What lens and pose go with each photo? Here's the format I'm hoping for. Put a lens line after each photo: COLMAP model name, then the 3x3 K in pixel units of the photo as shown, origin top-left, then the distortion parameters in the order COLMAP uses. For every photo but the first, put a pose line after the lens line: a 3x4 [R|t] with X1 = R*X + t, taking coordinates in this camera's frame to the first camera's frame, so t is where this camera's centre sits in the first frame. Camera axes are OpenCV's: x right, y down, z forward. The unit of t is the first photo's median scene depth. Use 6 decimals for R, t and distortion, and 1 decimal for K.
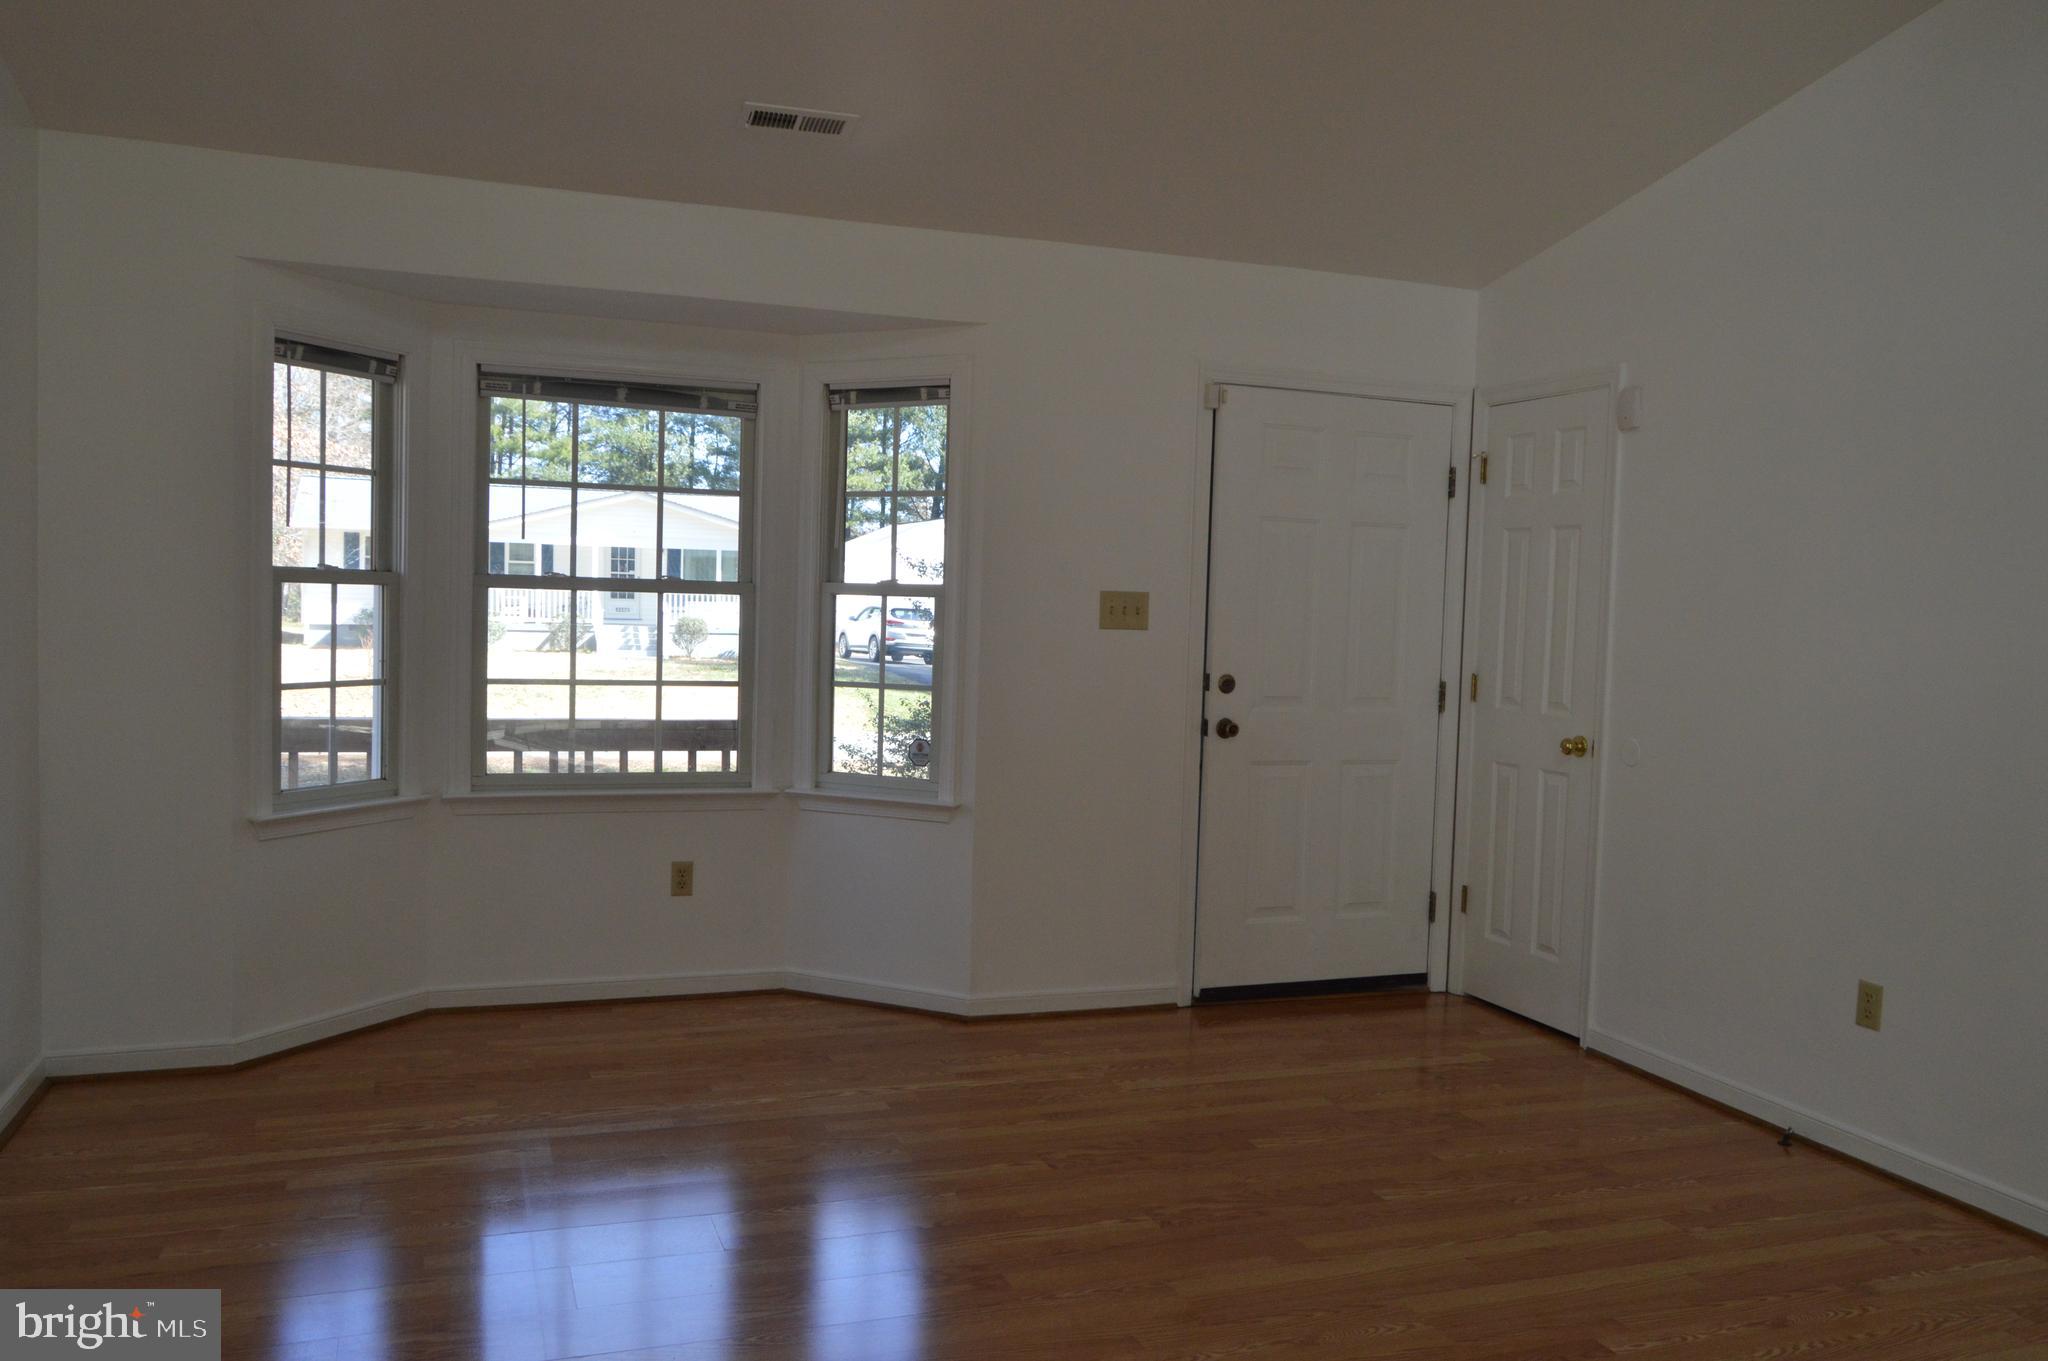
lens RADIAL K [[1598.6, 0, 1034.5], [0, 1598.6, 685.6], [0, 0, 1]] dist [-0.015311, -0.001109]
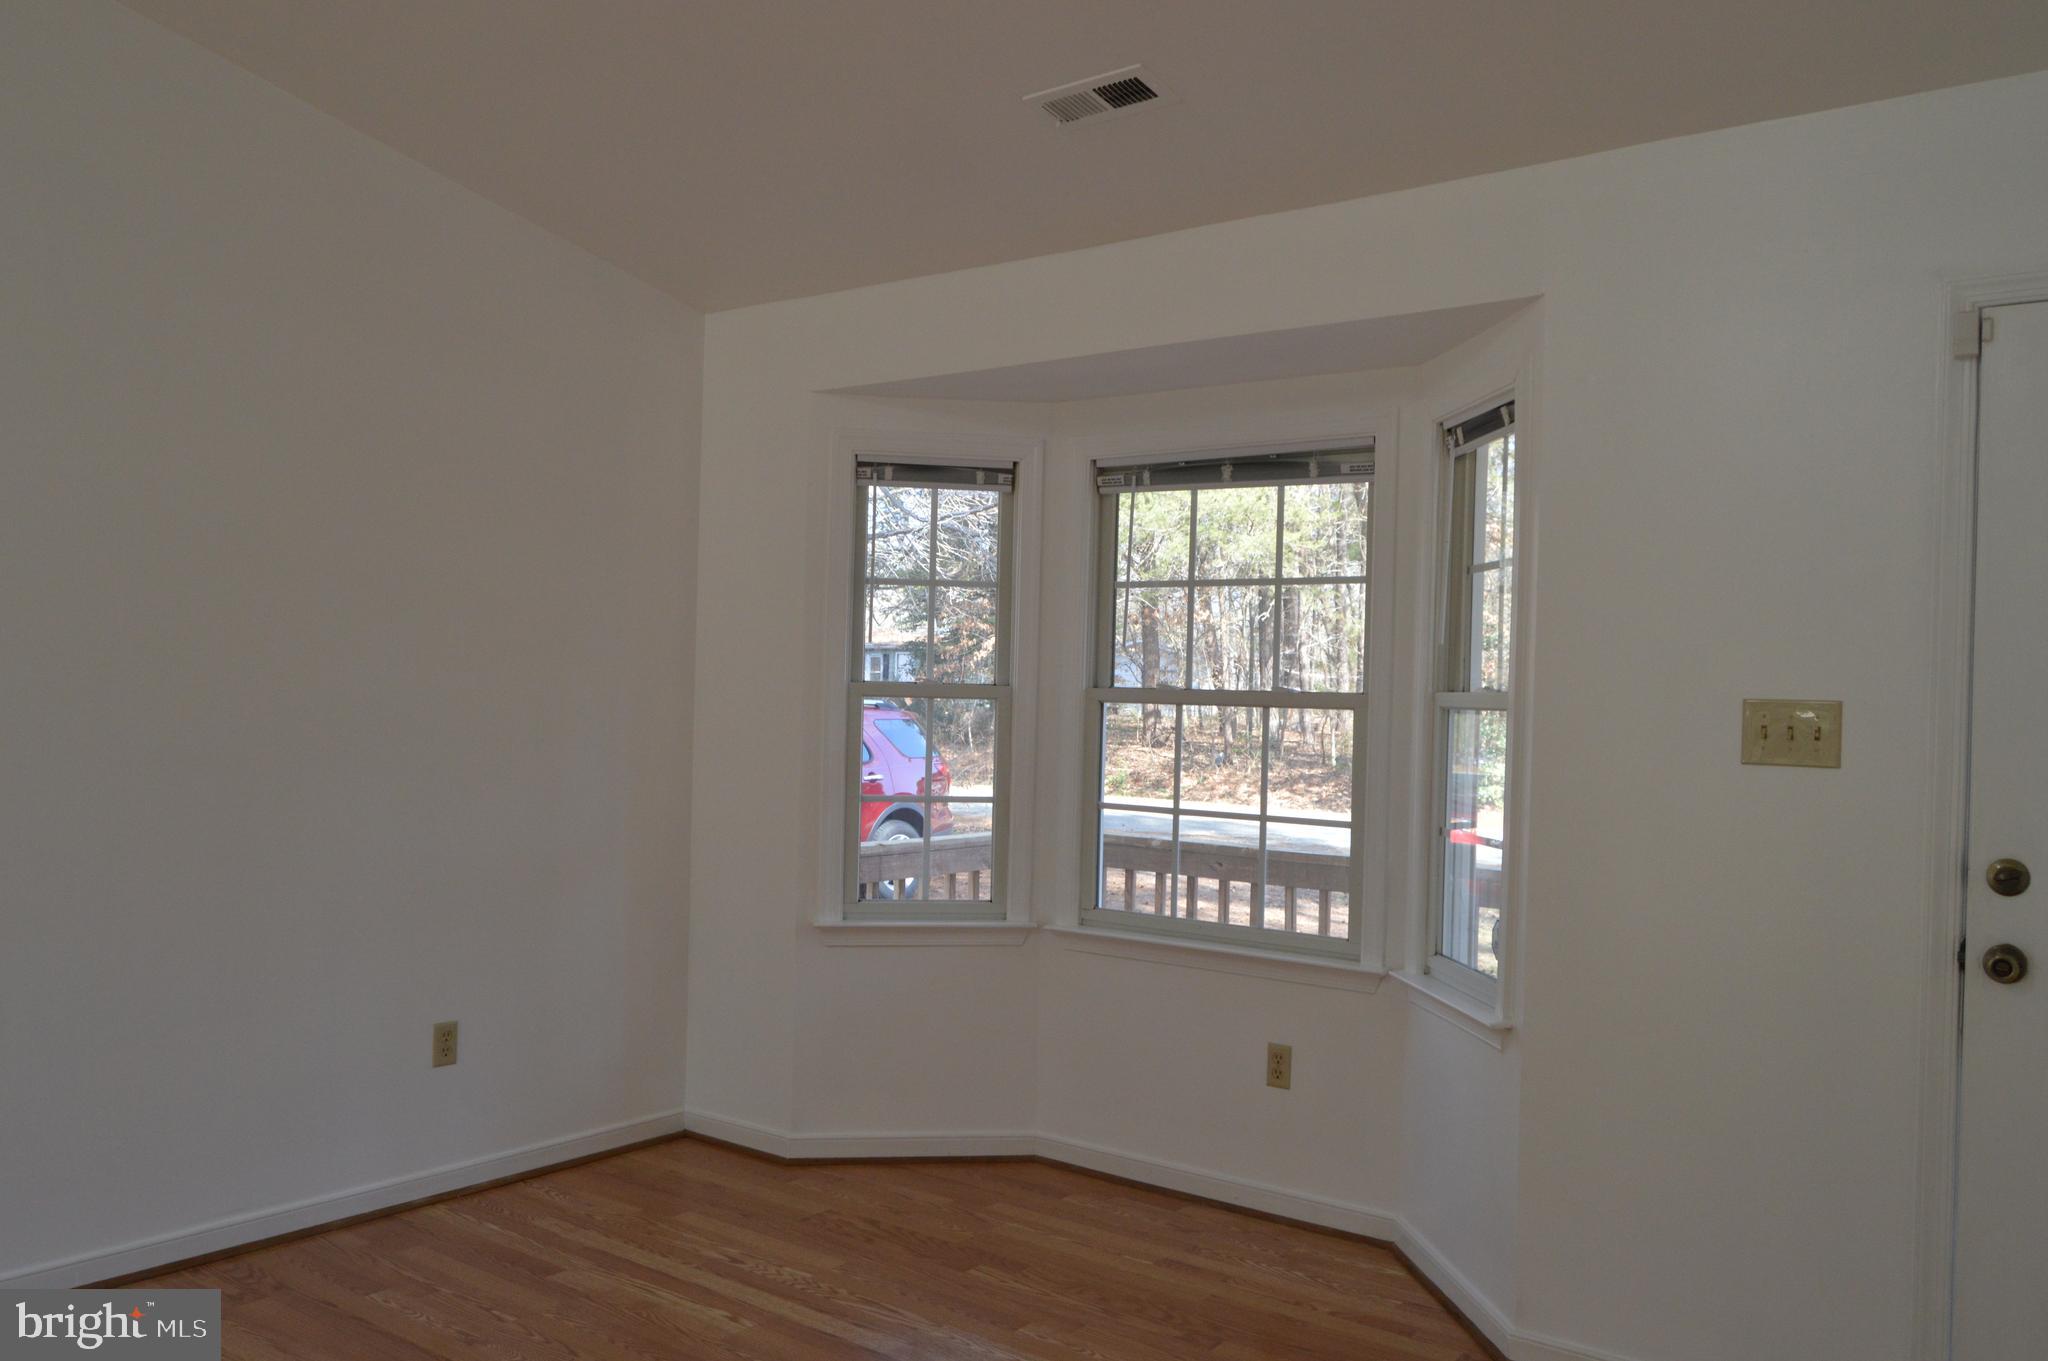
lens RADIAL K [[1598.6, 0, 1034.5], [0, 1598.6, 685.6], [0, 0, 1]] dist [-0.015311, -0.001109]
pose [[0.535801, -0.016671, -0.844180, 0.406901], [-0.052967, 0.997172, -0.053311, -0.020074], [0.842681, 0.073277, 0.533403, 0.480597]]
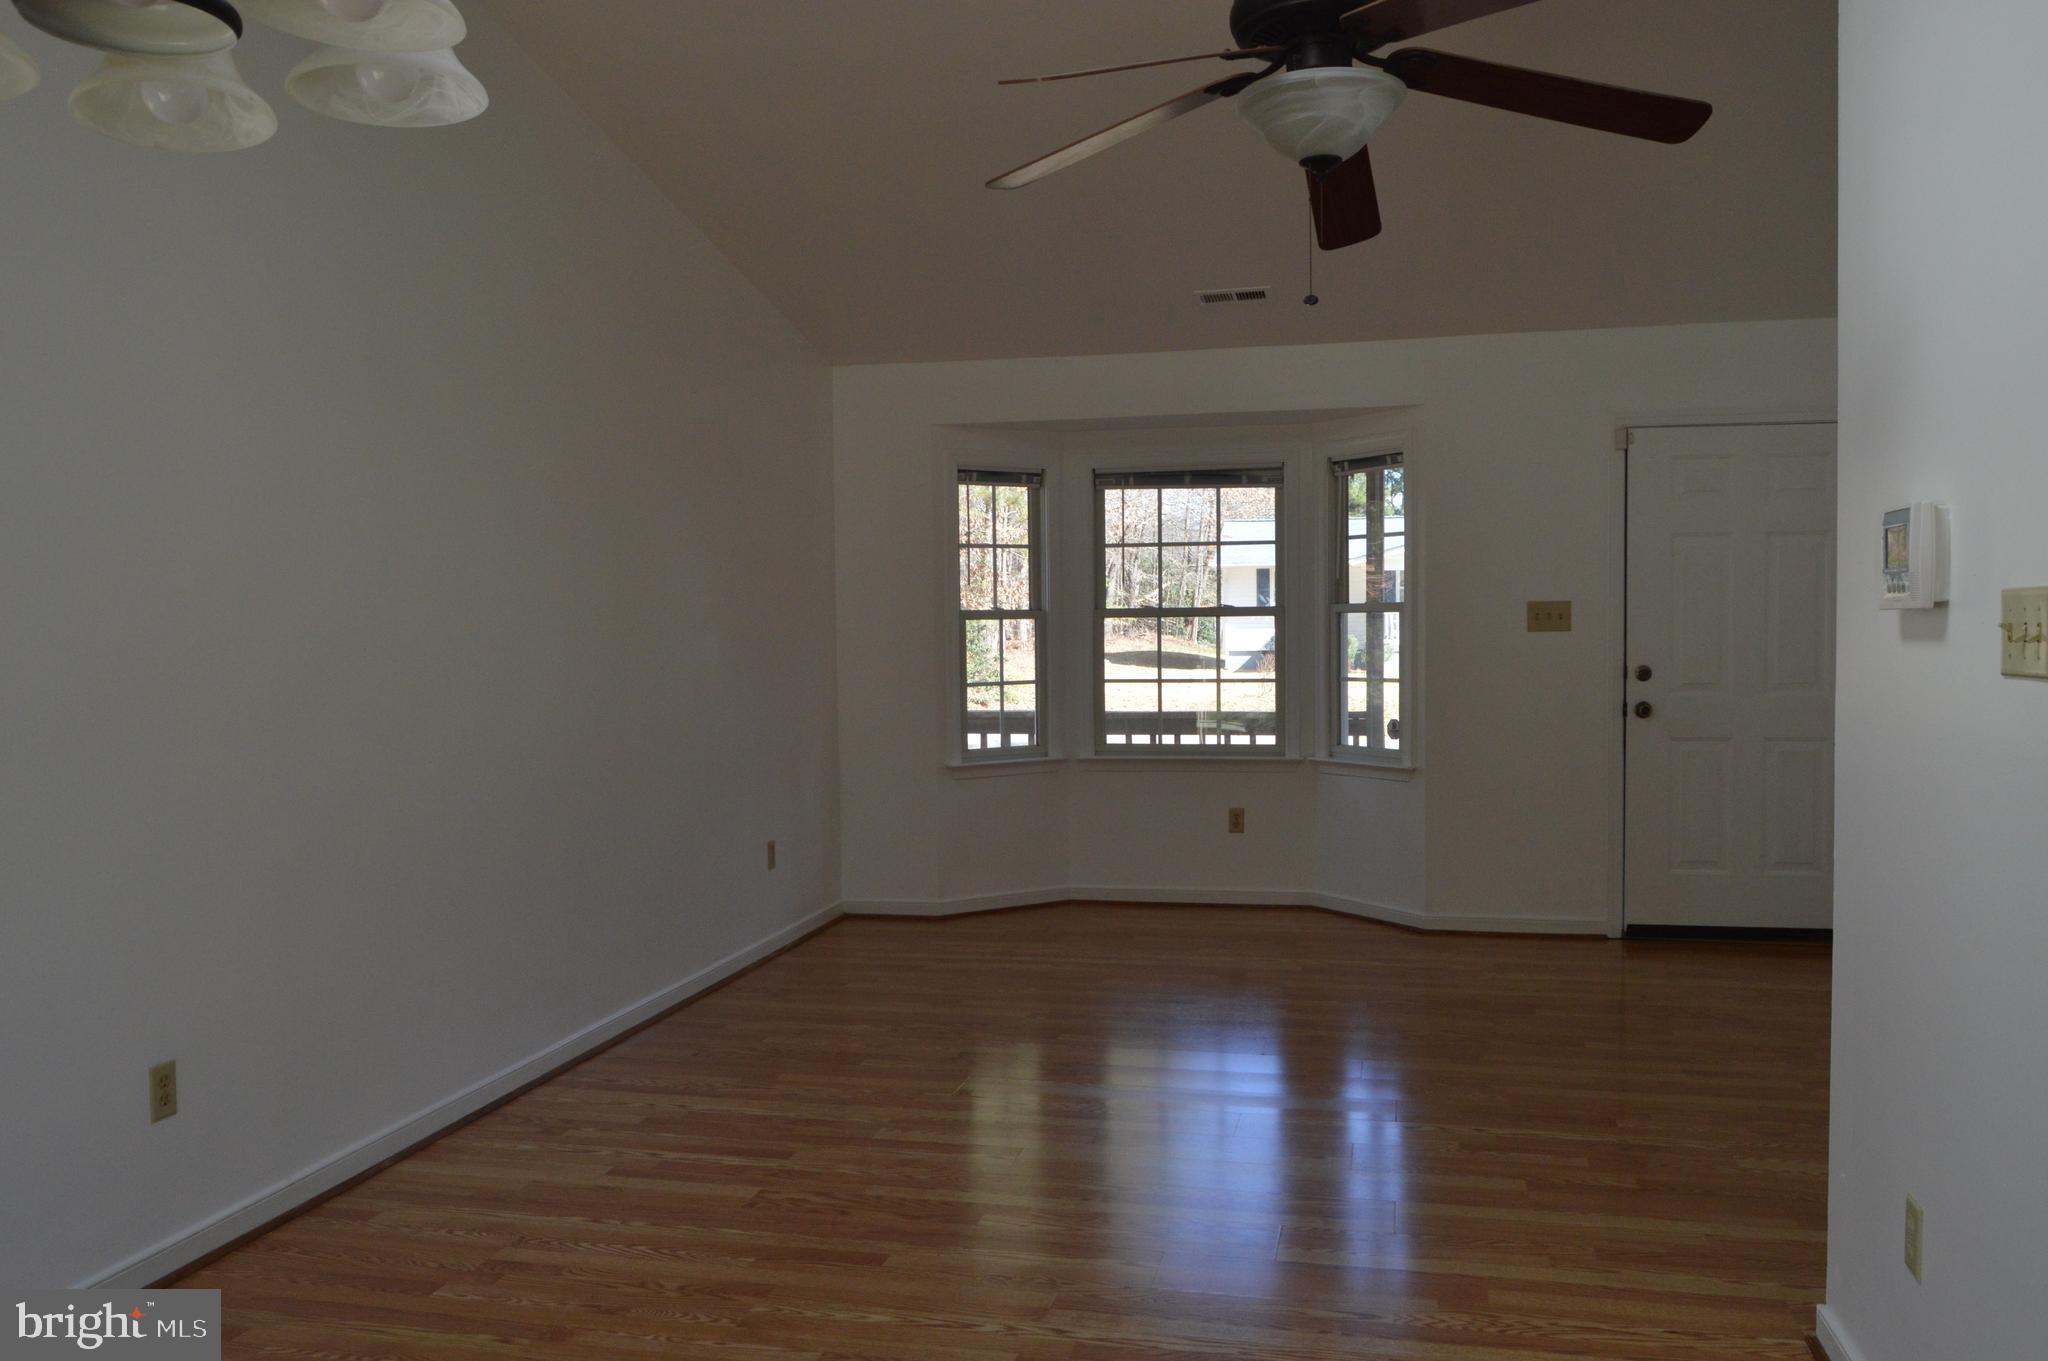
lens RADIAL K [[1598.6, 0, 1034.5], [0, 1598.6, 685.6], [0, 0, 1]] dist [-0.015311, -0.001109]
pose [[0.838893, -0.015789, -0.544067, 0.412458], [0.008481, 0.999837, -0.015939, 0.024915], [0.544230, 0.008757, 0.838890, -0.283224]]
